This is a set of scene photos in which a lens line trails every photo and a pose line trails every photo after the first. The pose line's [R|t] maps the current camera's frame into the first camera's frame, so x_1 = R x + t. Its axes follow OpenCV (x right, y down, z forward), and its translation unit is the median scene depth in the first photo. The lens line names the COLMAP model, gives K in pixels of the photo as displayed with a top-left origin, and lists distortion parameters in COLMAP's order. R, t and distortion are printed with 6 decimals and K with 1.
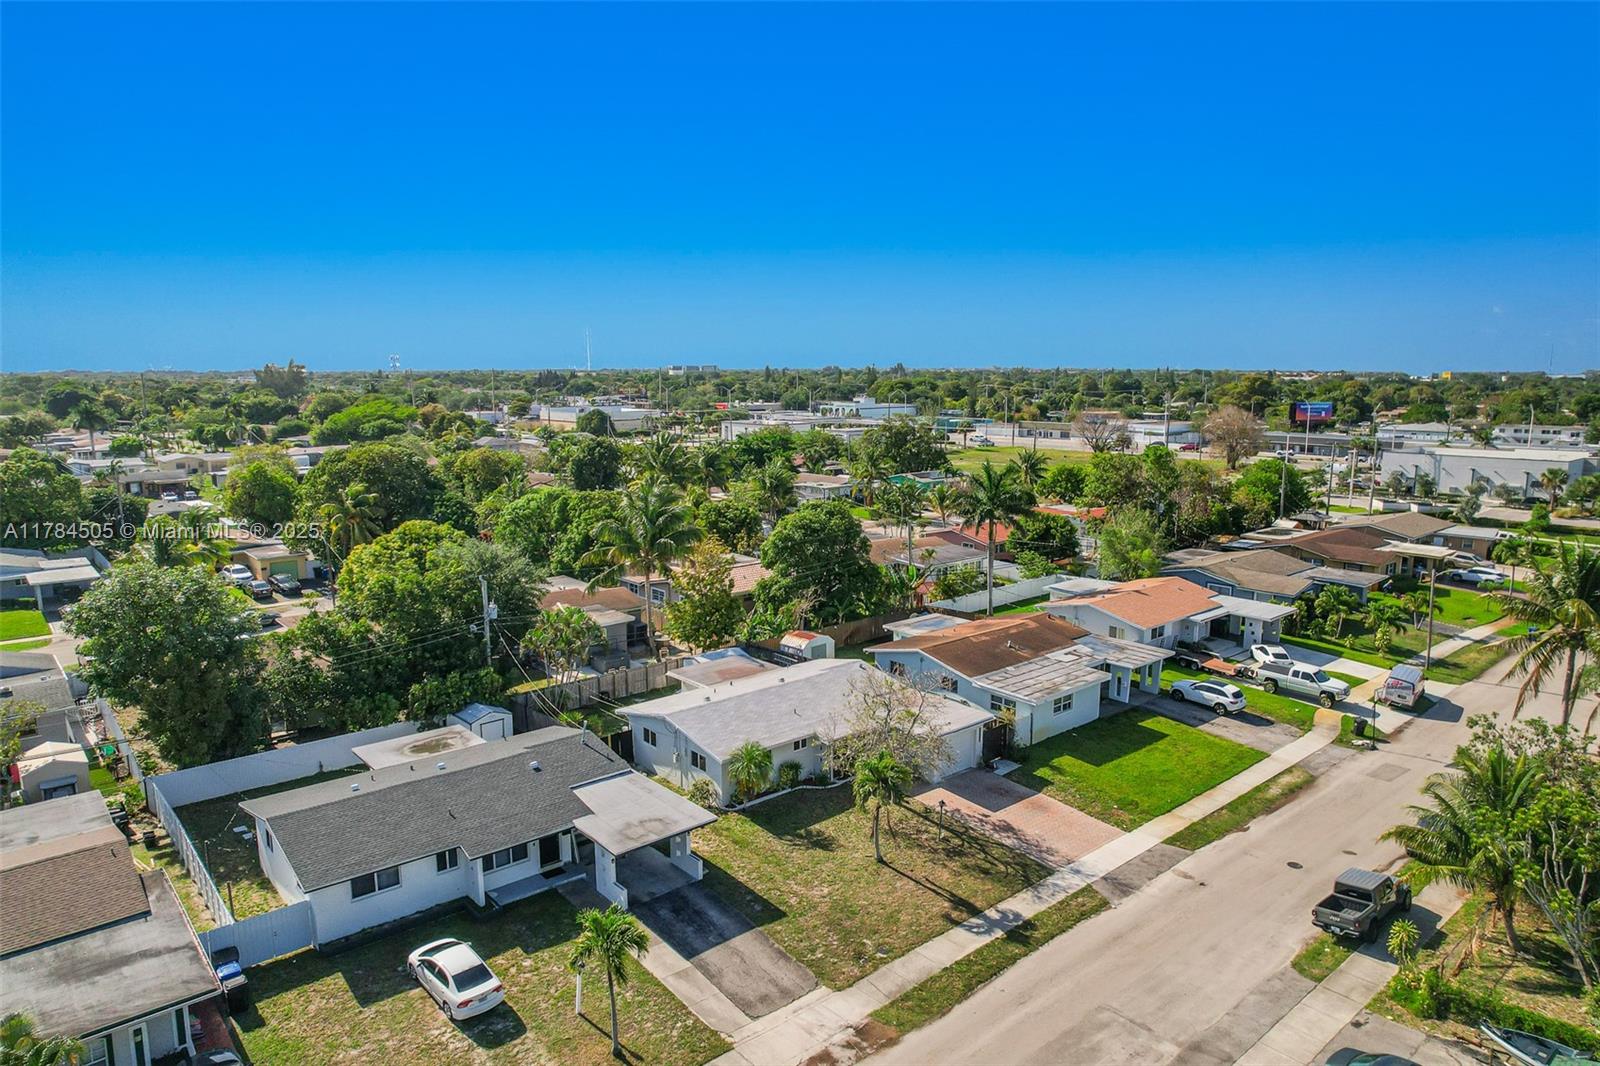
lens RADIAL K [[1020.0, 0, 809.2], [0, 1020.0, 538.2], [0, 0, 1]] dist [-0.076542, 0.070930]
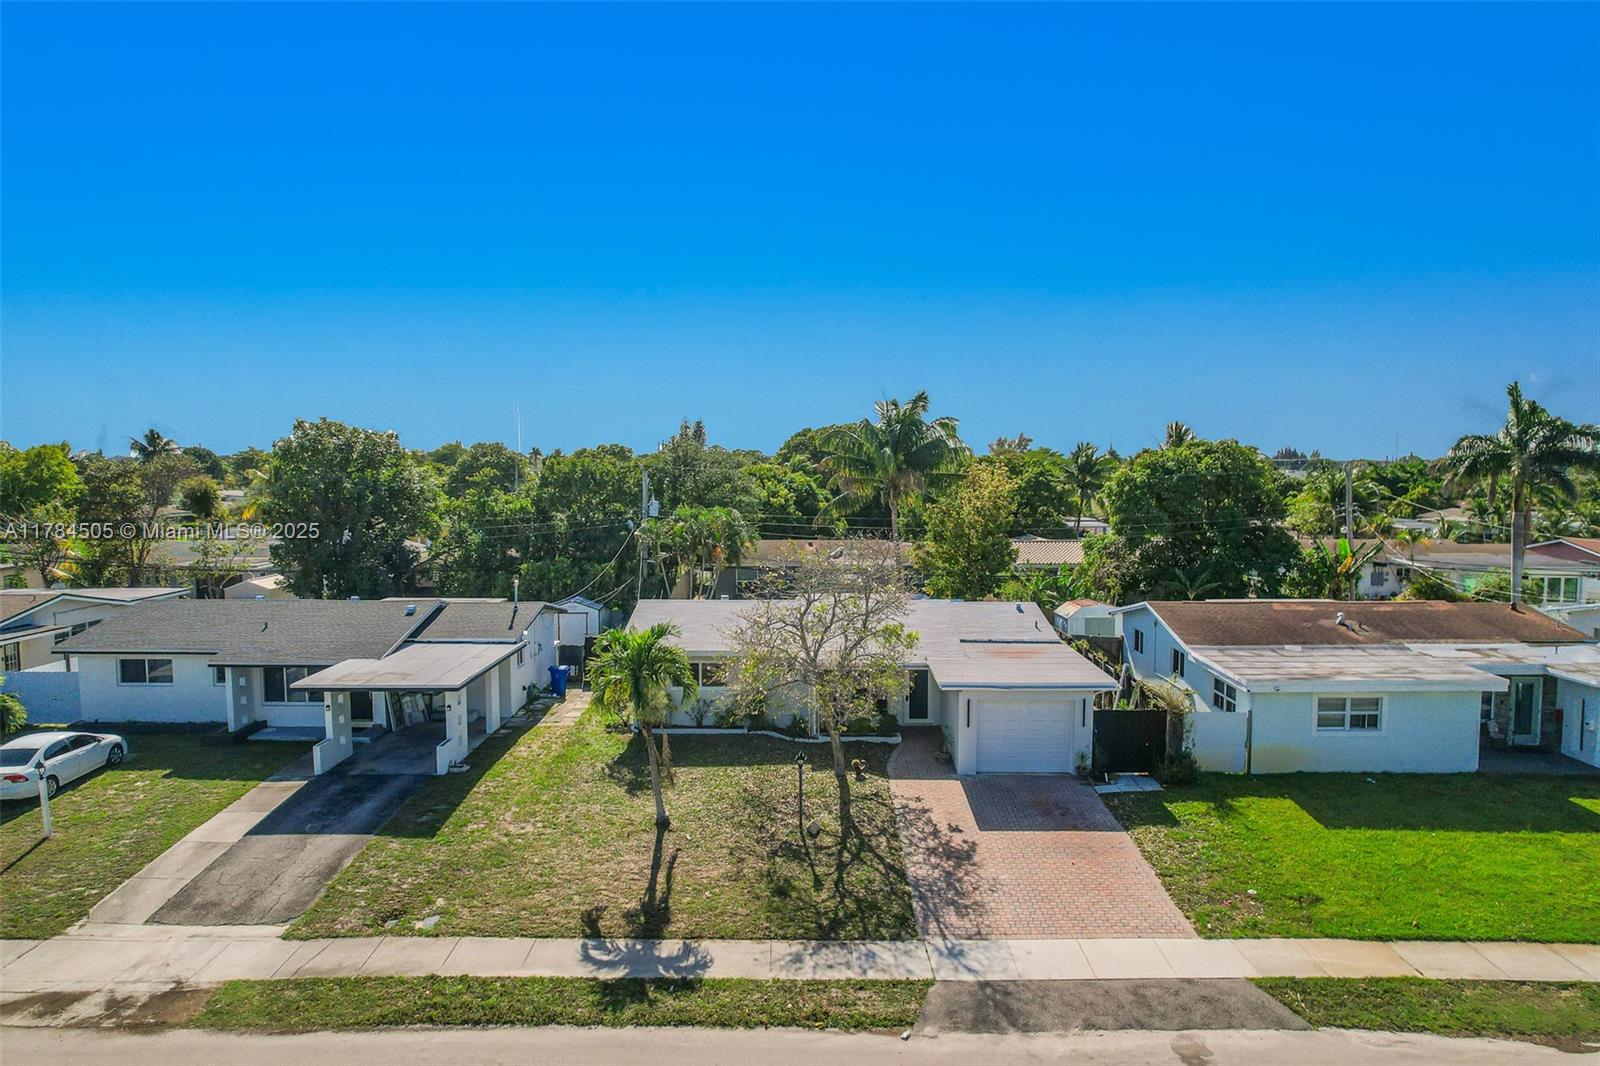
lens RADIAL K [[1020.0, 0, 809.2], [0, 1020.0, 538.2], [0, 0, 1]] dist [-0.076542, 0.070930]
pose [[0.743868, 0.042336, -0.666984, 0.507247], [-0.104732, 0.993046, -0.053772, 0.178029], [0.660069, 0.109853, 0.743129, 0.604146]]
